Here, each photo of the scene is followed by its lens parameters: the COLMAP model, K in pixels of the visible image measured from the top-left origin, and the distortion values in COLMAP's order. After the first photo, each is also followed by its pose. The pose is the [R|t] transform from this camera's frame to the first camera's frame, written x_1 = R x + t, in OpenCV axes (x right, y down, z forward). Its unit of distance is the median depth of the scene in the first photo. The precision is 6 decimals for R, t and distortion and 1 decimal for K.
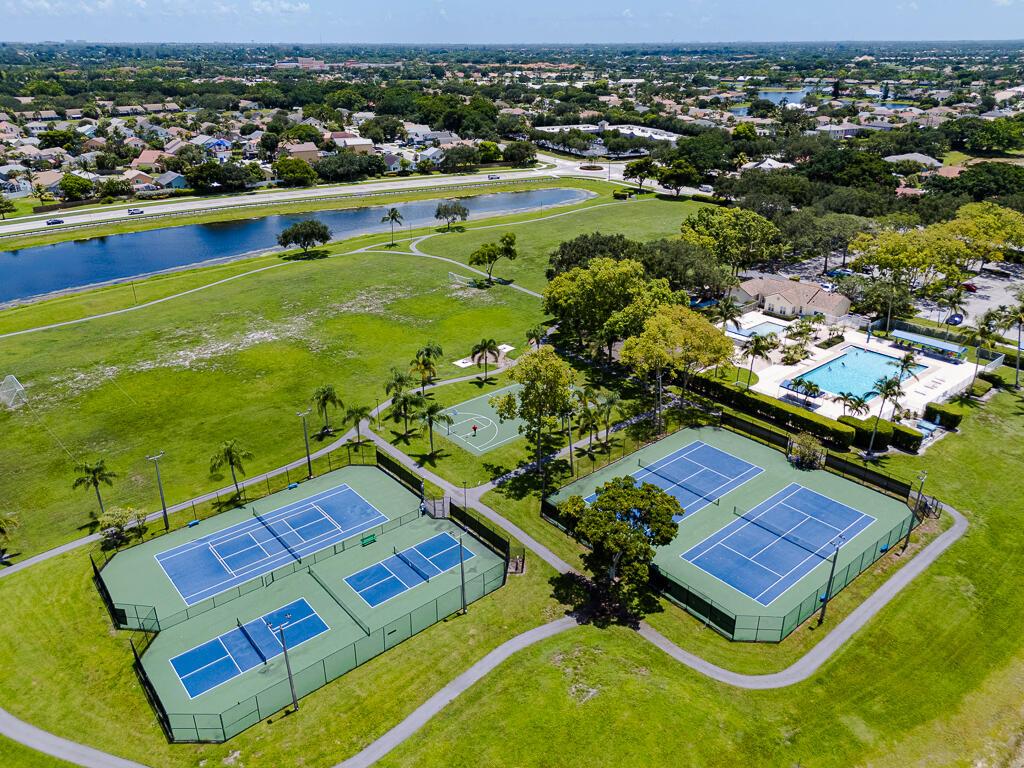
lens RADIAL K [[747.8, 0, 509.4], [0, 747.8, 385.6], [0, 0, 1]] dist [0.075338, -0.081262]
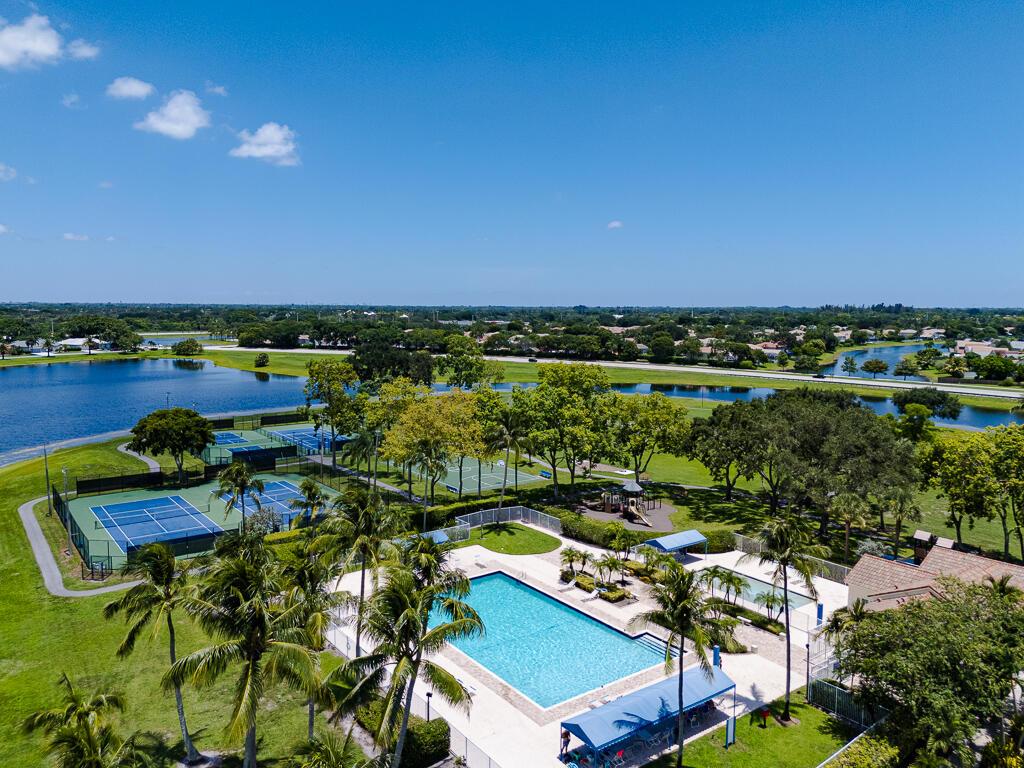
lens RADIAL K [[750.5, 0, 513.9], [0, 750.5, 383.9], [0, 0, 1]] dist [0.061110, -0.055959]
pose [[-0.061817, 0.106192, -0.992422, 0.779773], [-0.416335, 0.900943, 0.122336, -0.179495], [0.907107, 0.420743, -0.011482, 0.790553]]
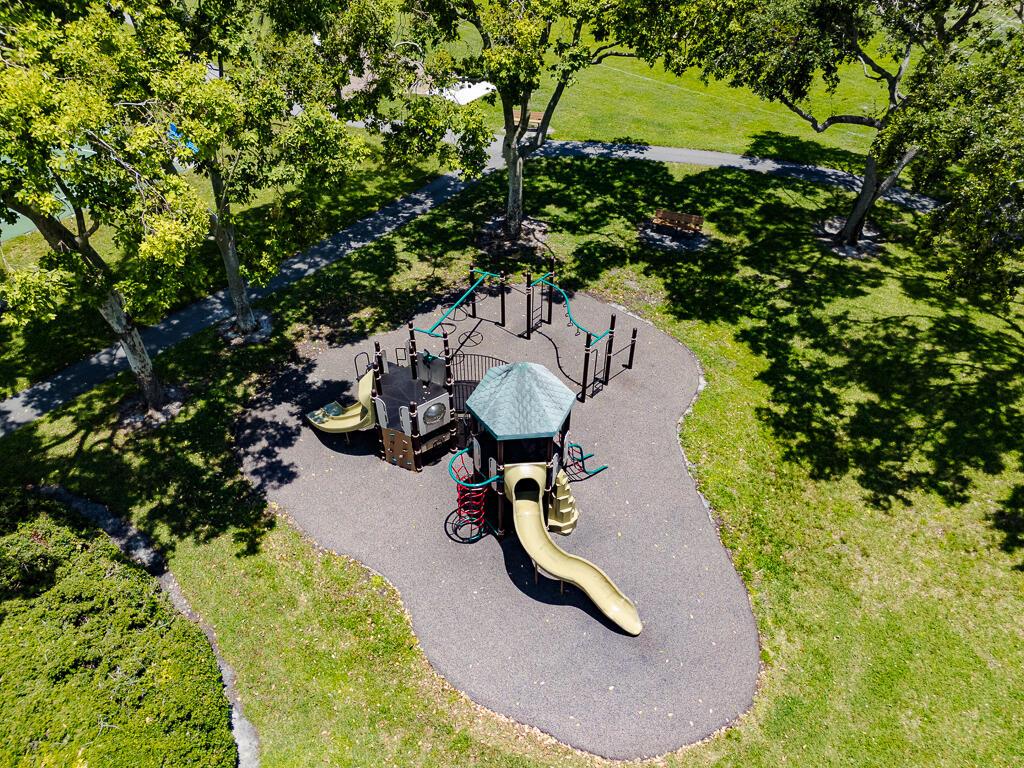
lens RADIAL K [[747.8, 0, 509.4], [0, 747.8, 385.6], [0, 0, 1]] dist [0.075338, -0.081262]
pose [[0.150397, 0.676068, -0.721328, 0.247651], [-0.408462, 0.706933, 0.577412, -0.129610], [0.900299, 0.207794, 0.382469, 0.864703]]
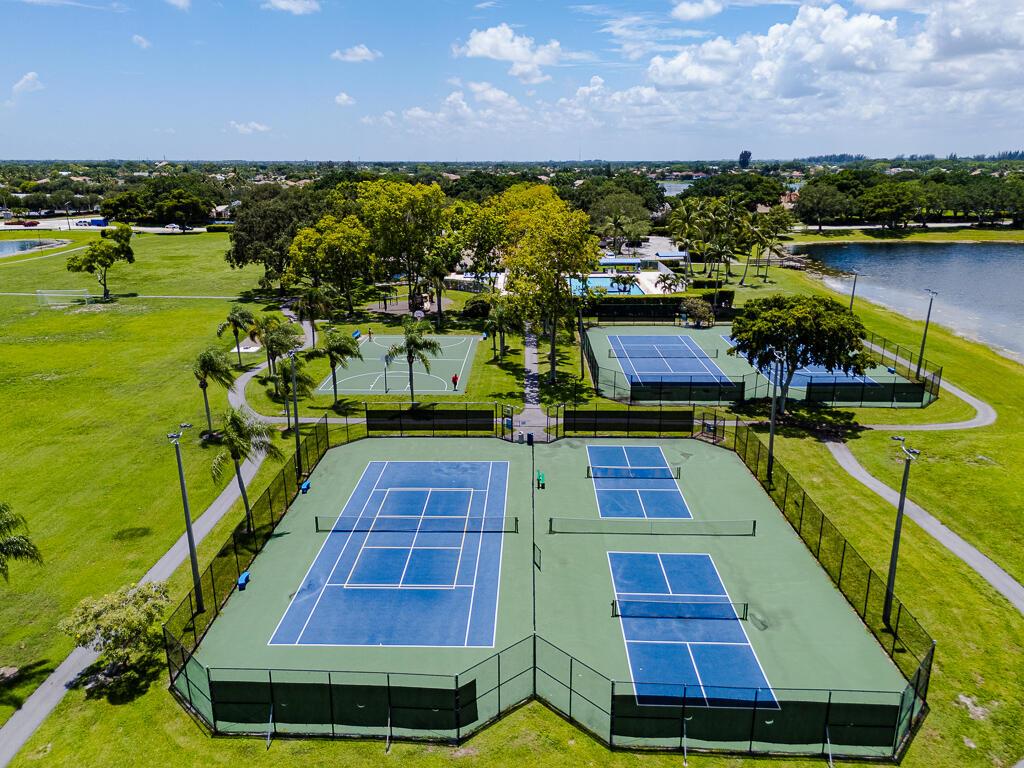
lens RADIAL K [[750.5, 0, 513.9], [0, 750.5, 383.9], [0, 0, 1]] dist [0.061110, -0.055959]
pose [[0.659426, -0.210517, 0.721692, -0.359650], [0.309785, 0.950789, -0.005714, 0.070422], [-0.684975, 0.227337, 0.692190, 0.316808]]
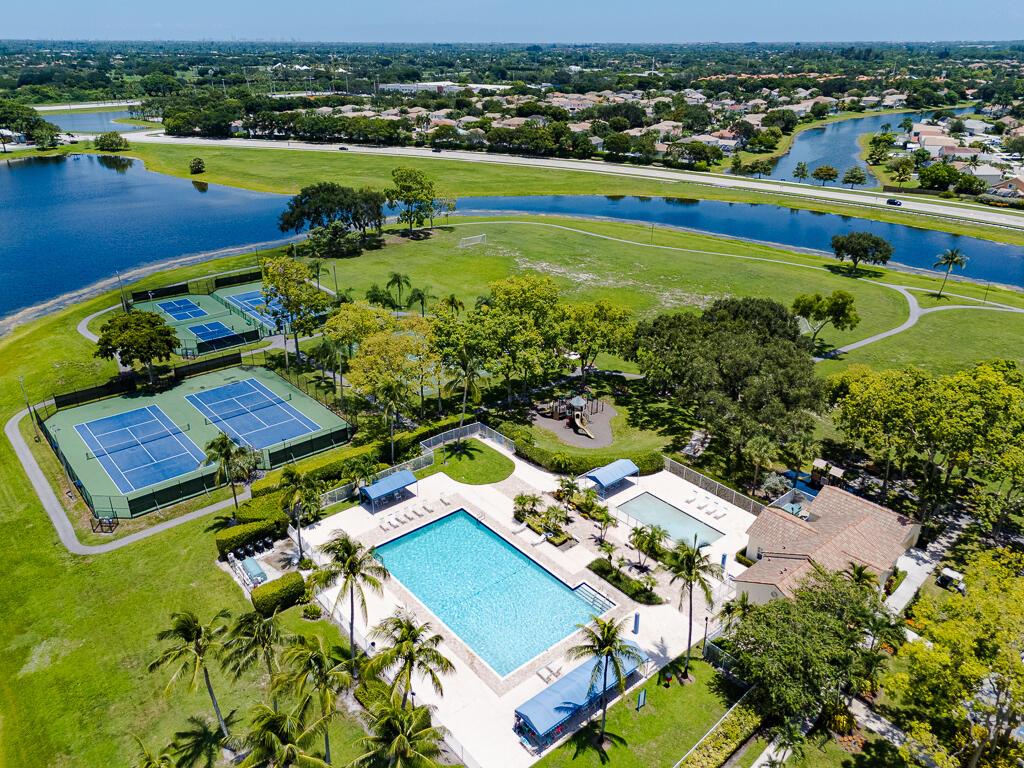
lens RADIAL K [[750.5, 0, 513.9], [0, 750.5, 383.9], [0, 0, 1]] dist [0.061110, -0.055959]
pose [[0.001789, 0.414614, -0.909996, 0.785420], [-0.415401, 0.828076, 0.376473, -0.313455], [0.909637, 0.377339, 0.173712, 0.729808]]
